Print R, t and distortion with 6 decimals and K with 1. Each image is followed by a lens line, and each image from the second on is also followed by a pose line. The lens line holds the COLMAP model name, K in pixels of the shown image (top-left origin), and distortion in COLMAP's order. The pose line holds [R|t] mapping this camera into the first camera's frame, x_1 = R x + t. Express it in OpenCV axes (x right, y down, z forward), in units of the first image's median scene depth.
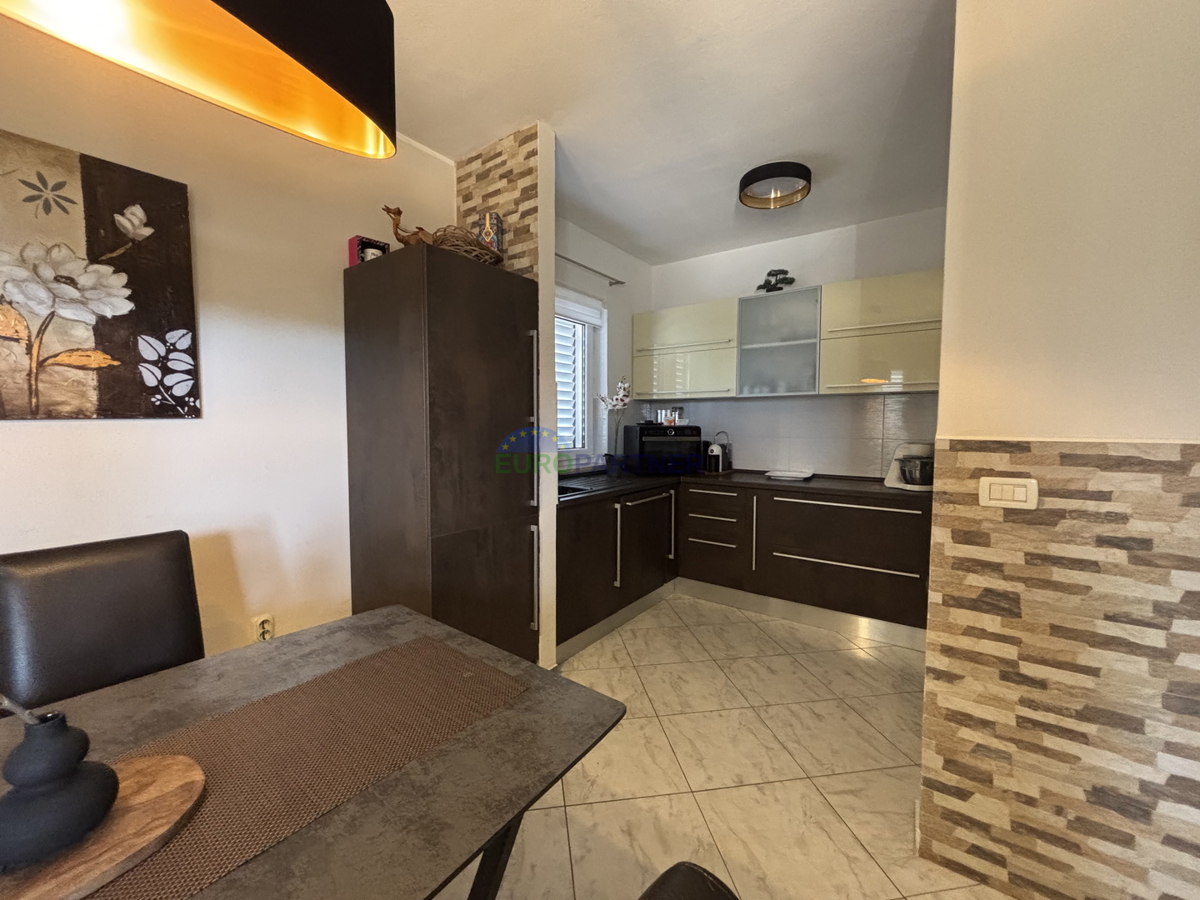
lens RADIAL K [[479.4, 0, 595.6], [0, 479.4, 449.3], [0, 0, 1]] dist [-0.002660, -0.000529]
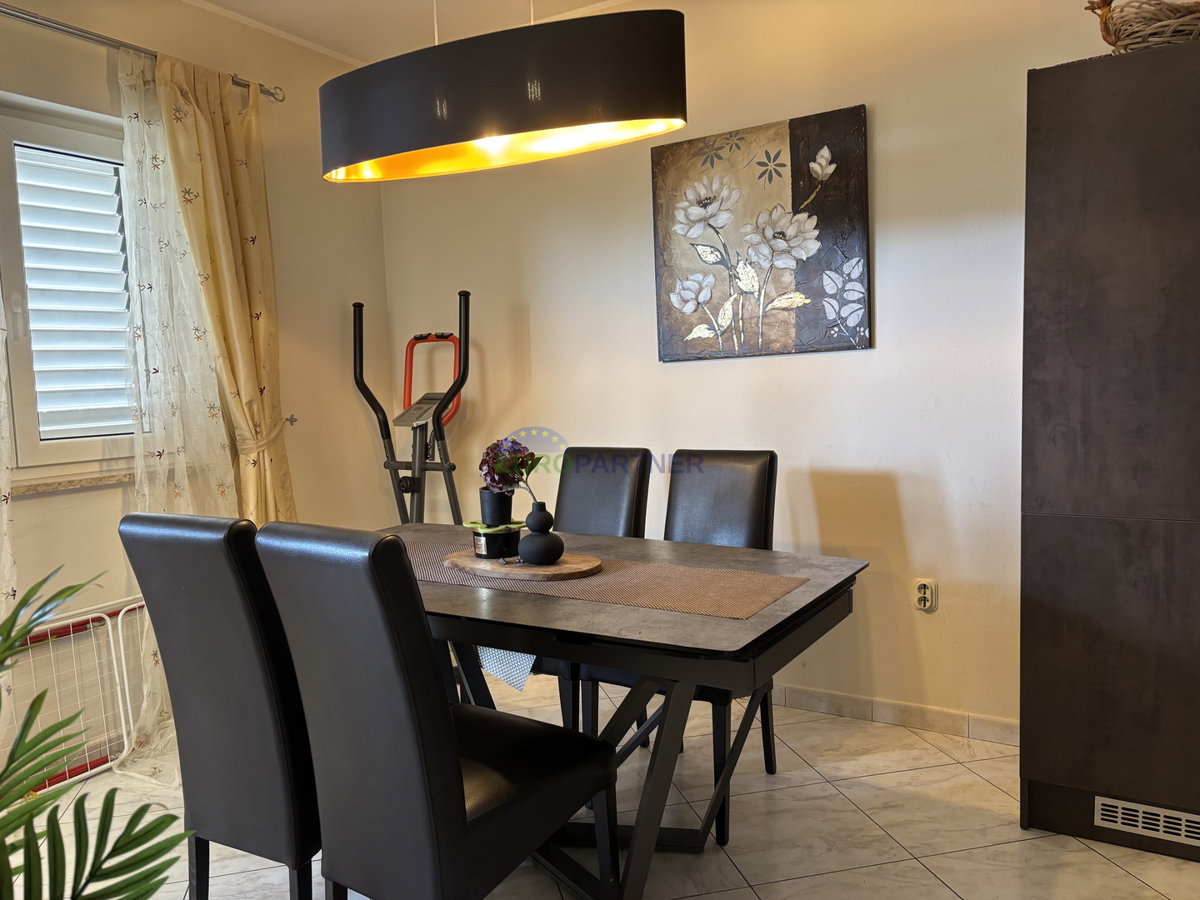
lens RADIAL K [[913.4, 0, 597.9], [0, 913.4, 454.1], [0, 0, 1]] dist [0.000465, 0.002602]
pose [[0.080360, 0.078677, -0.993656, 1.019224], [-0.019802, 0.996809, 0.077325, 0.015750], [0.996569, 0.013463, 0.081662, 0.341788]]
